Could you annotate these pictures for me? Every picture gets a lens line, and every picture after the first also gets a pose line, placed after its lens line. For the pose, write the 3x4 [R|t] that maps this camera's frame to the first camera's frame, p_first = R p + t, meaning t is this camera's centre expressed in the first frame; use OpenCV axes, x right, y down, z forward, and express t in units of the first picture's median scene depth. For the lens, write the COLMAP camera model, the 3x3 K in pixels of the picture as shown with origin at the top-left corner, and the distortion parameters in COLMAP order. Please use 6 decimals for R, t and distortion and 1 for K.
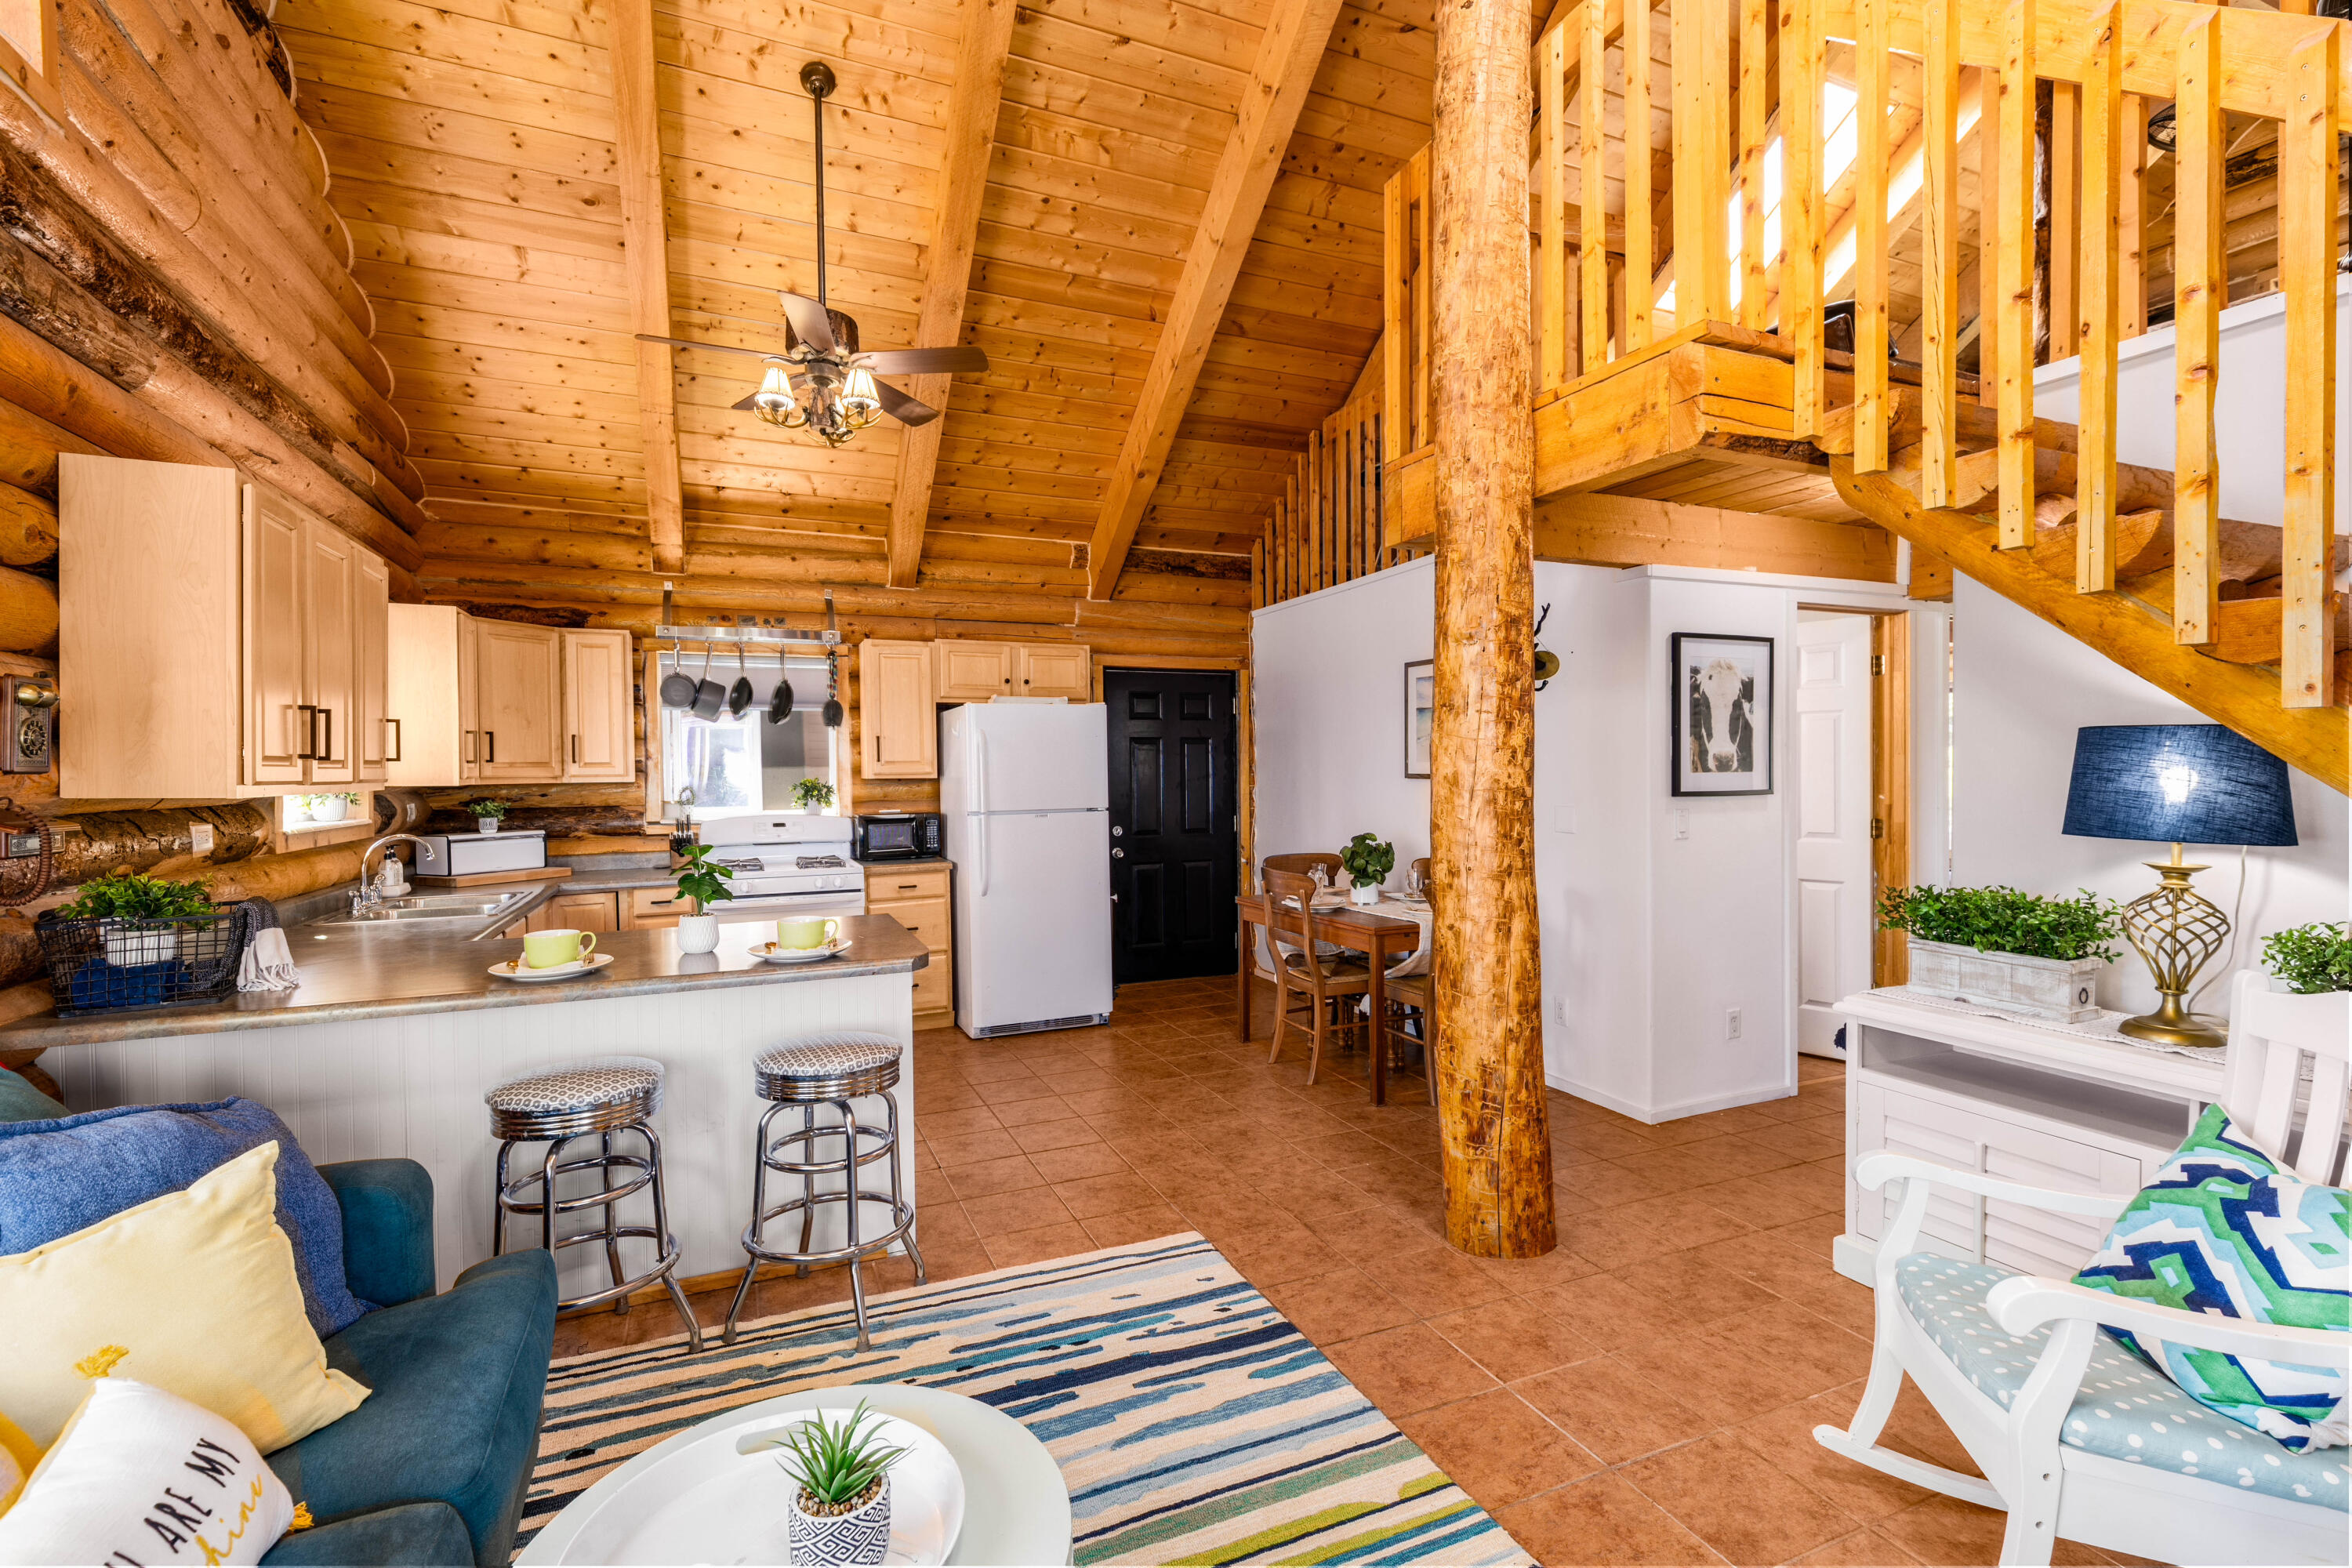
lens RADIAL K [[1047.6, 0, 1180.6], [0, 1047.6, 781.5], [0, 0, 1]] dist [0.007934, -0.002445]
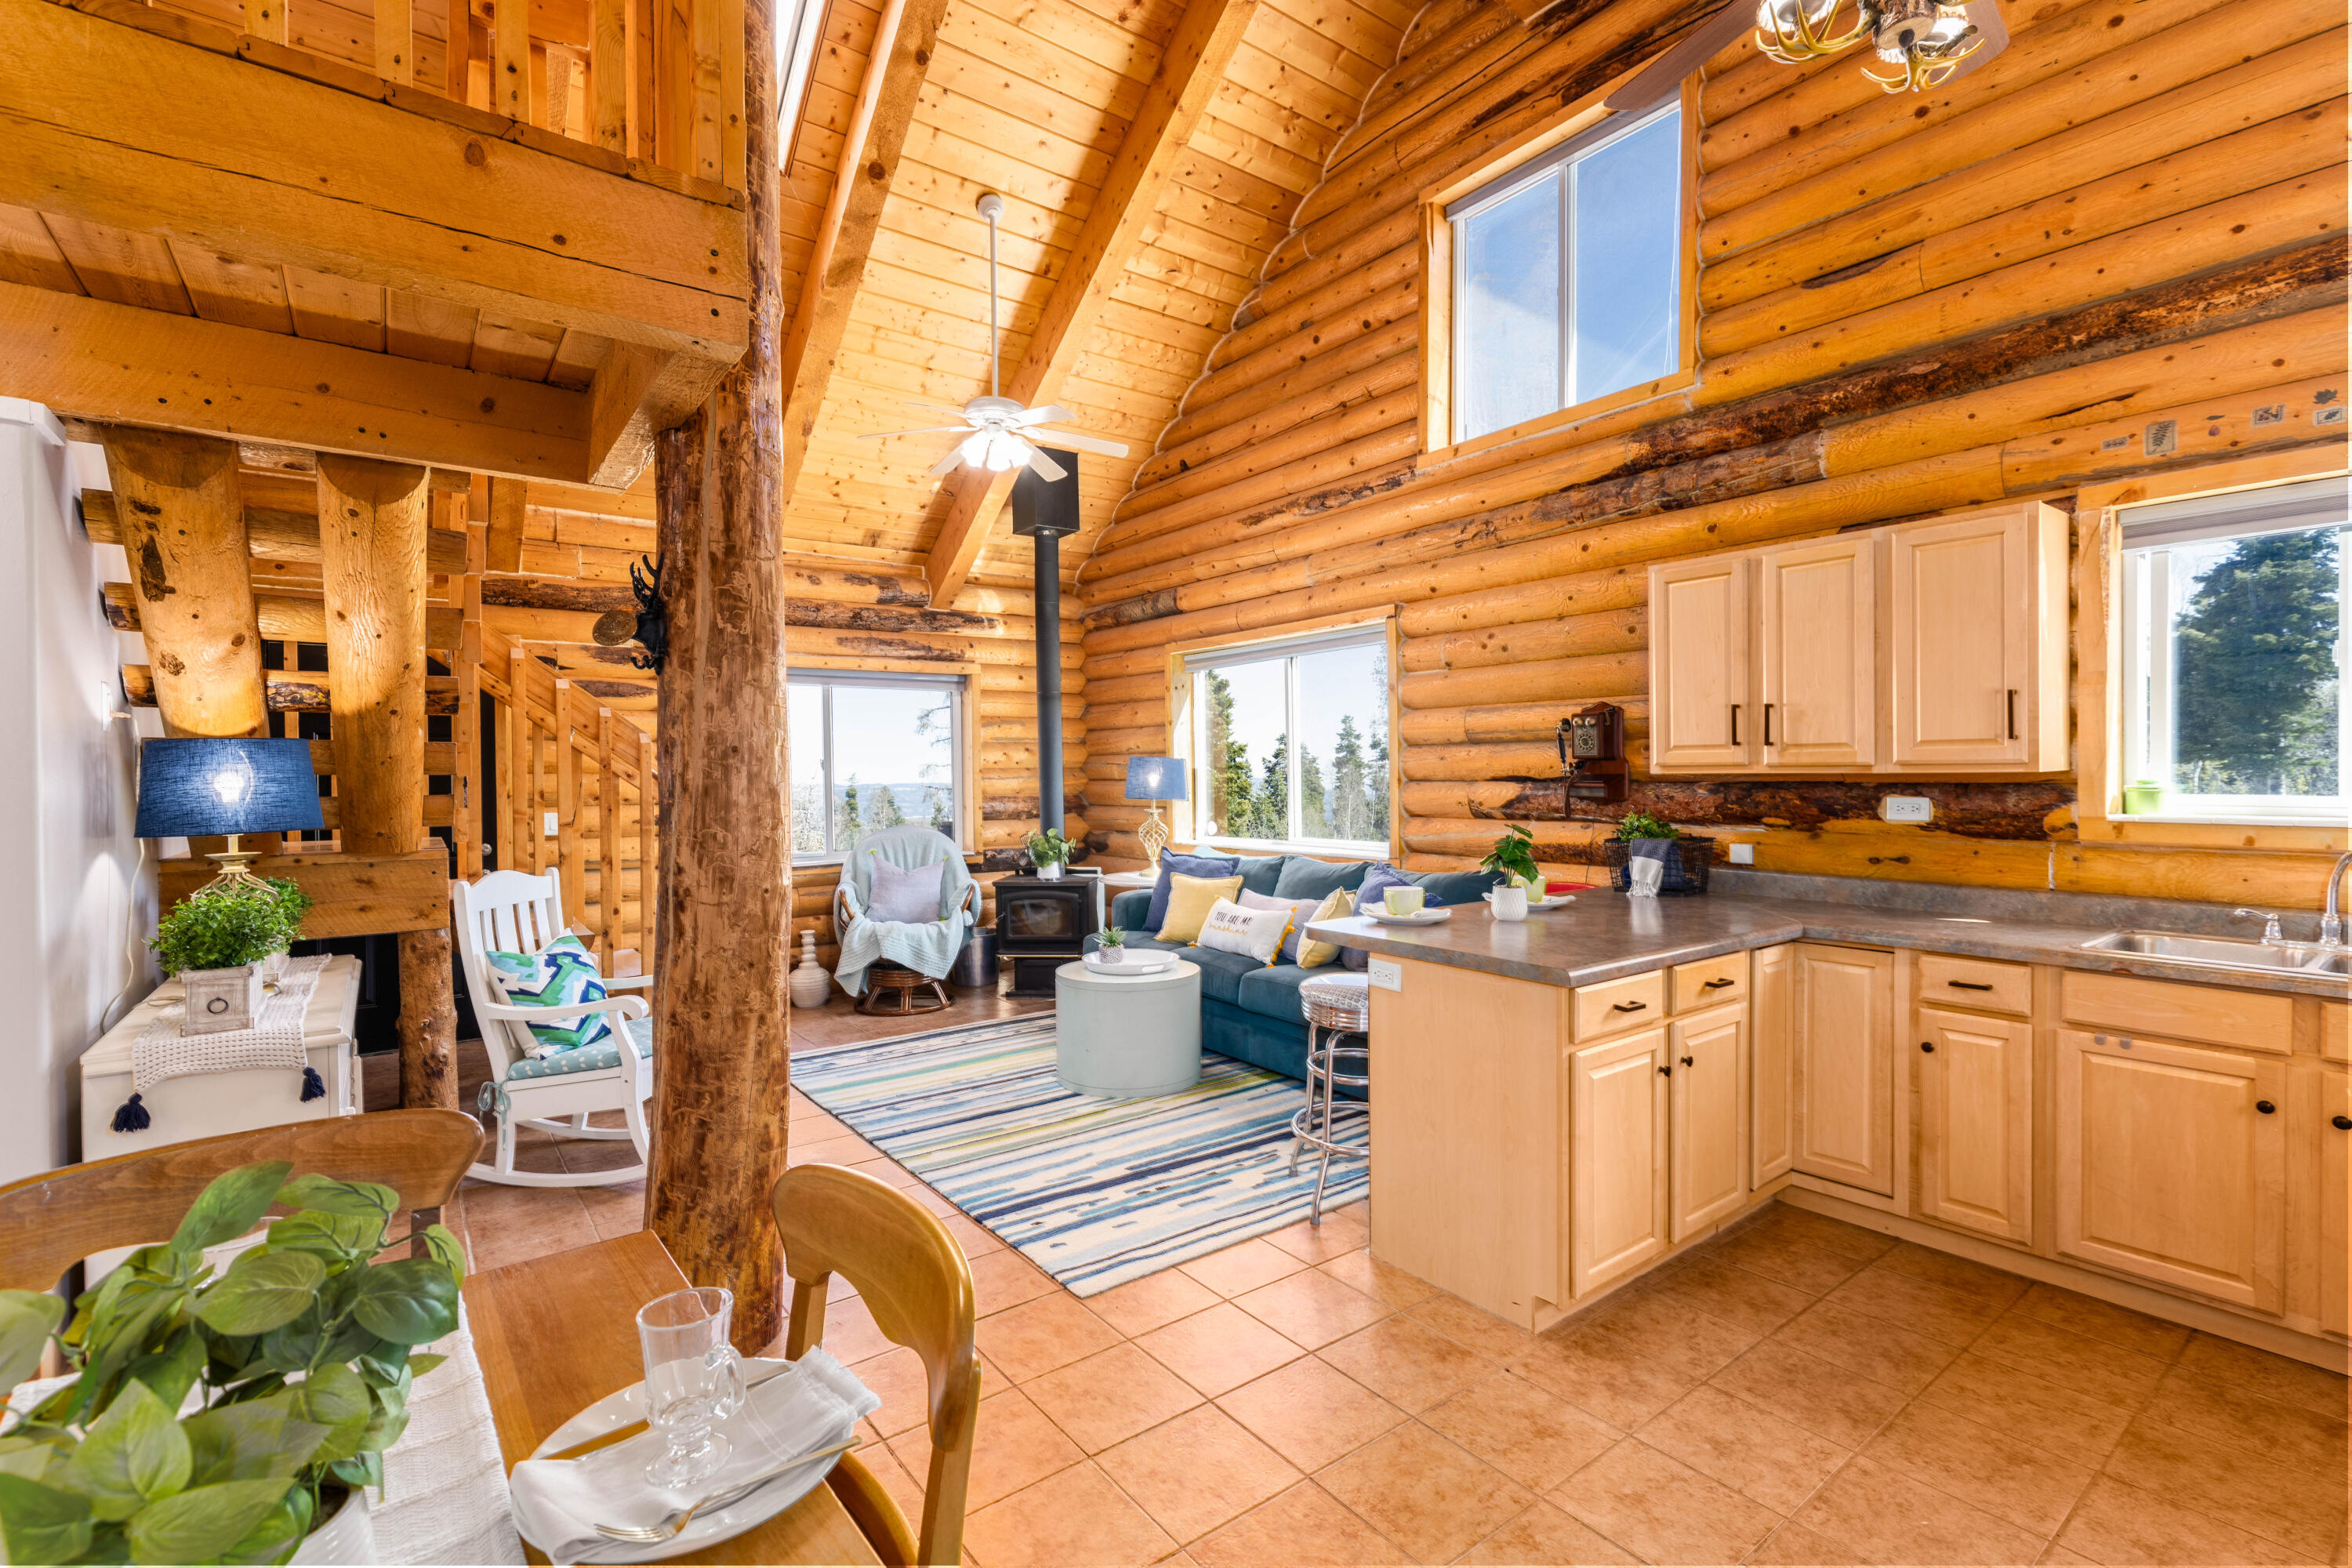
lens RADIAL K [[1047.6, 0, 1179.3], [0, 1047.6, 783.5], [0, 0, 1]] dist [0.007934, -0.002445]
pose [[-0.972033, 0.018476, -0.234118, 0.073198], [0.012680, 0.999575, 0.026236, -0.008651], [0.234503, 0.022534, -0.971854, 1.039354]]
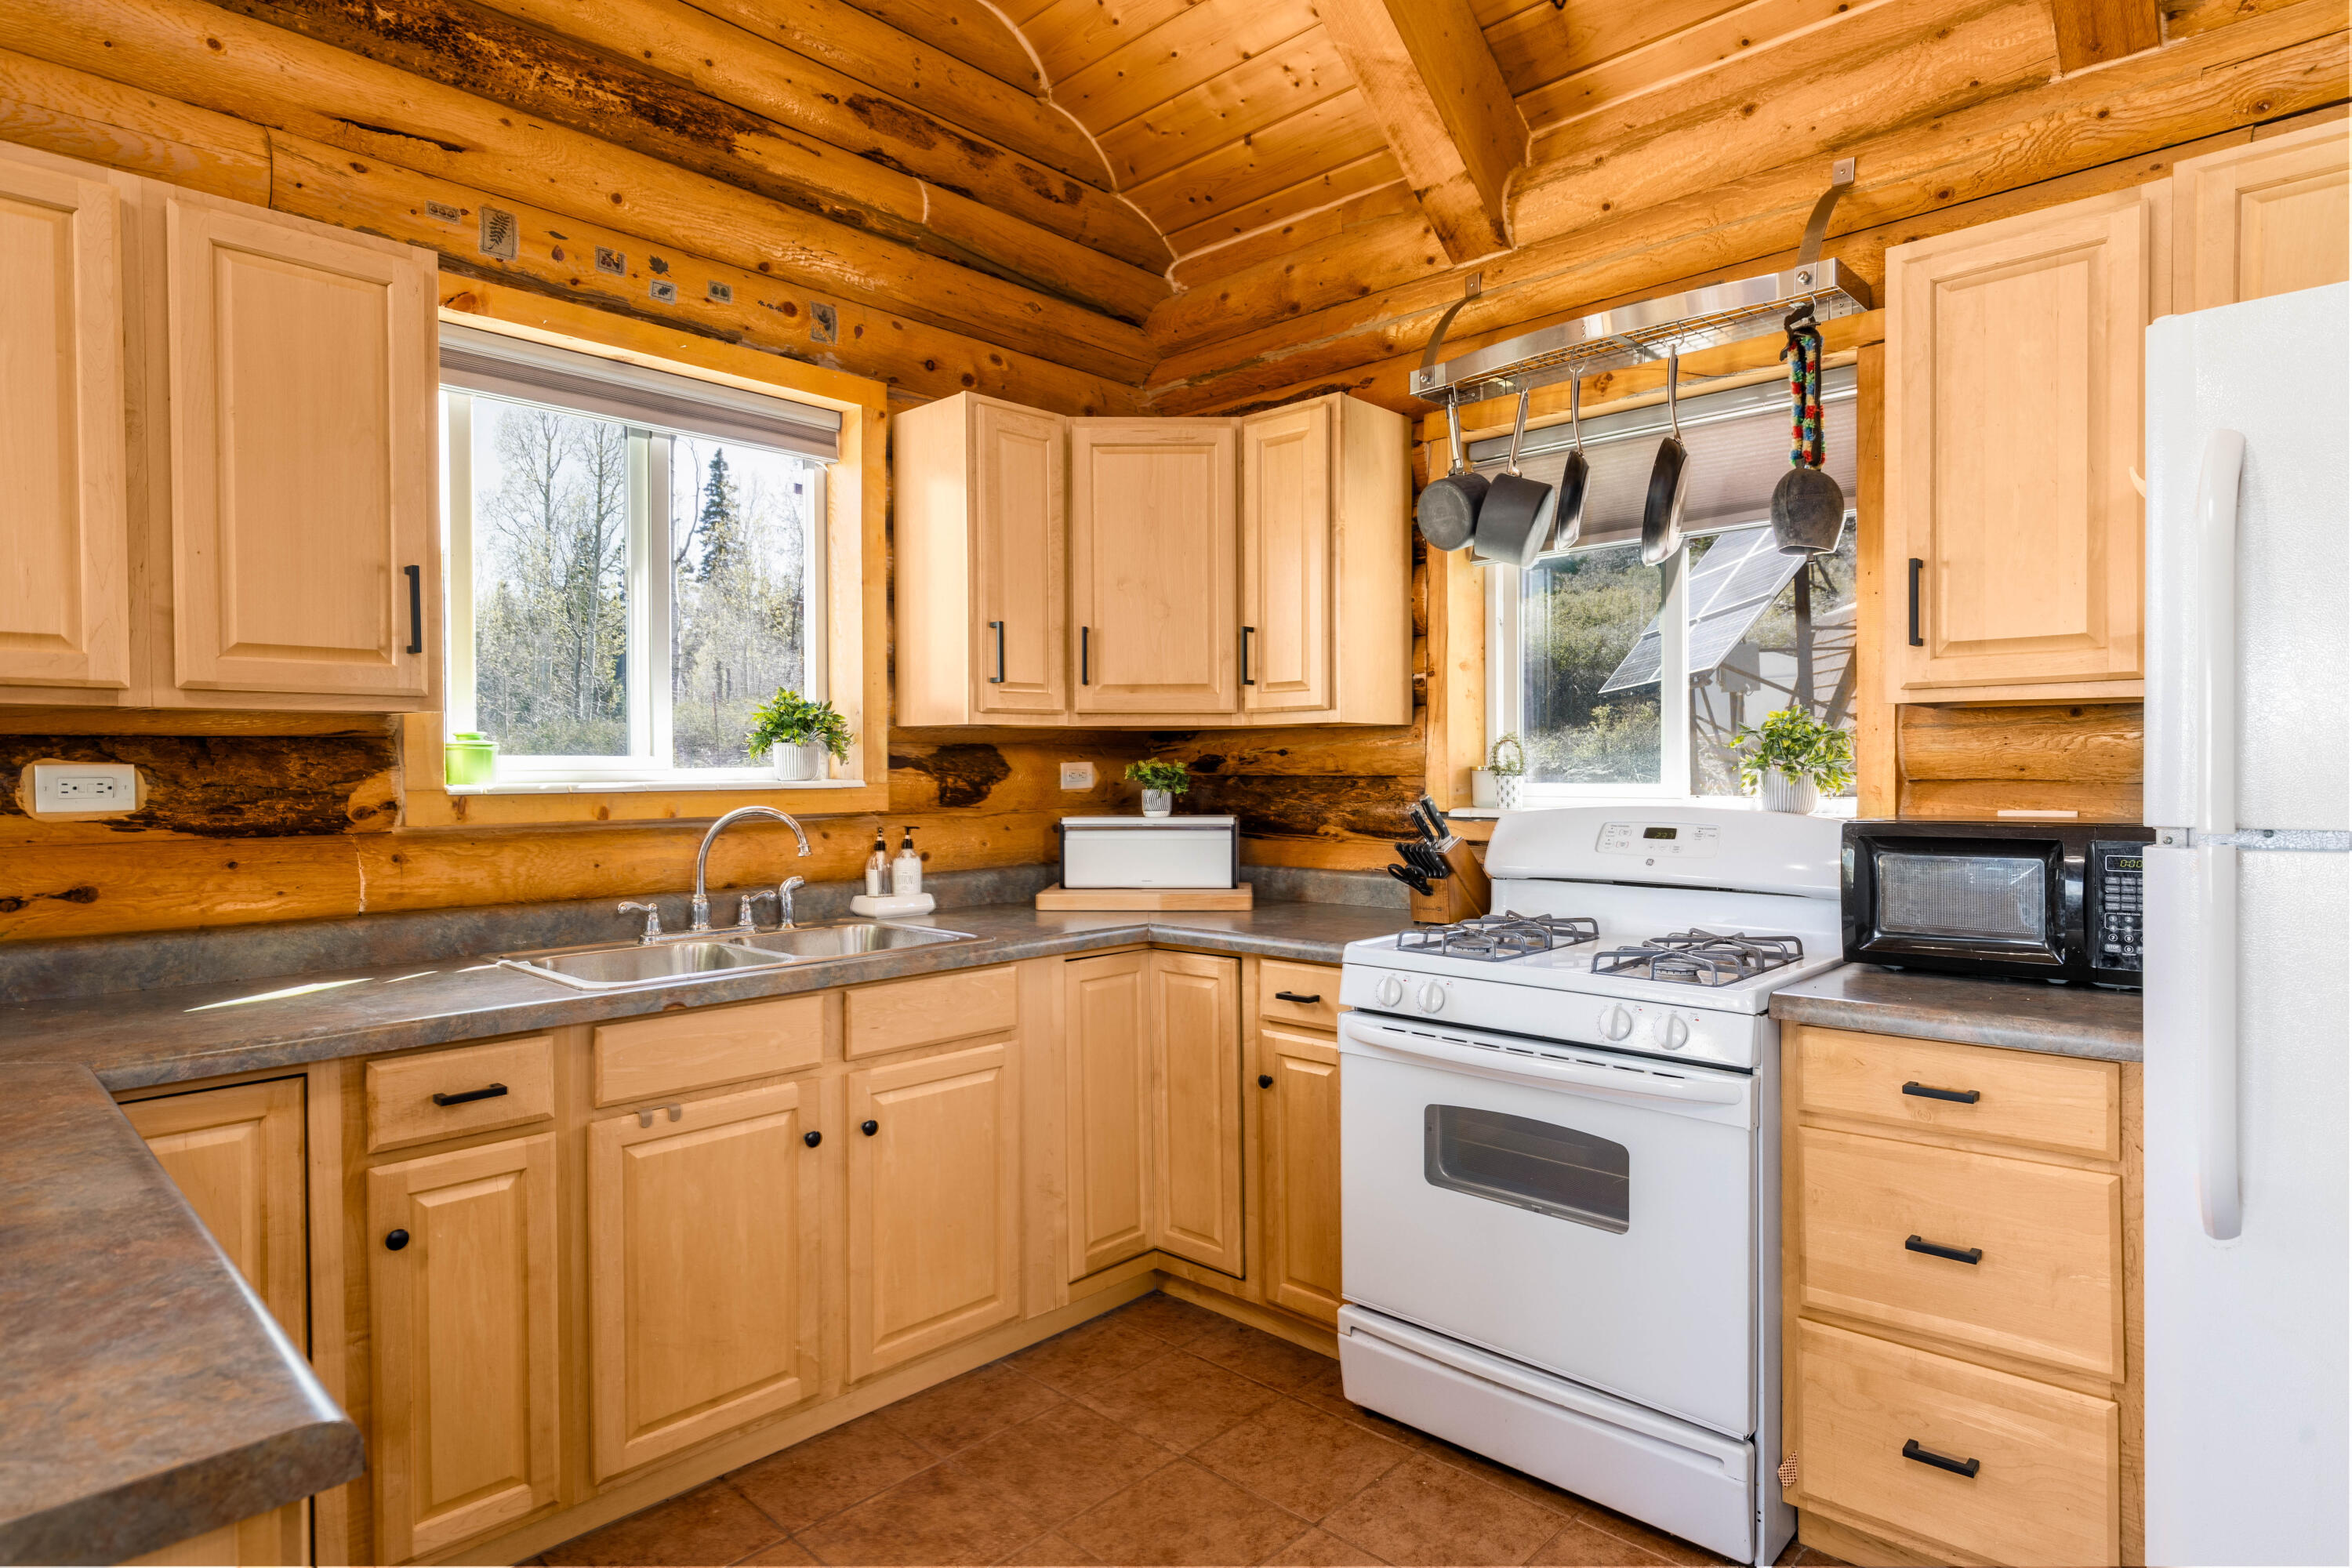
lens RADIAL K [[1256.3, 0, 1177.0], [0, 1256.3, 786.3], [0, 0, 1]] dist [-0.001641, 0.000887]
pose [[0.387927, 0.025575, -0.921335, -0.040185], [-0.011841, 0.999671, 0.022764, 0.015977], [0.921614, 0.002079, 0.388102, 0.681940]]
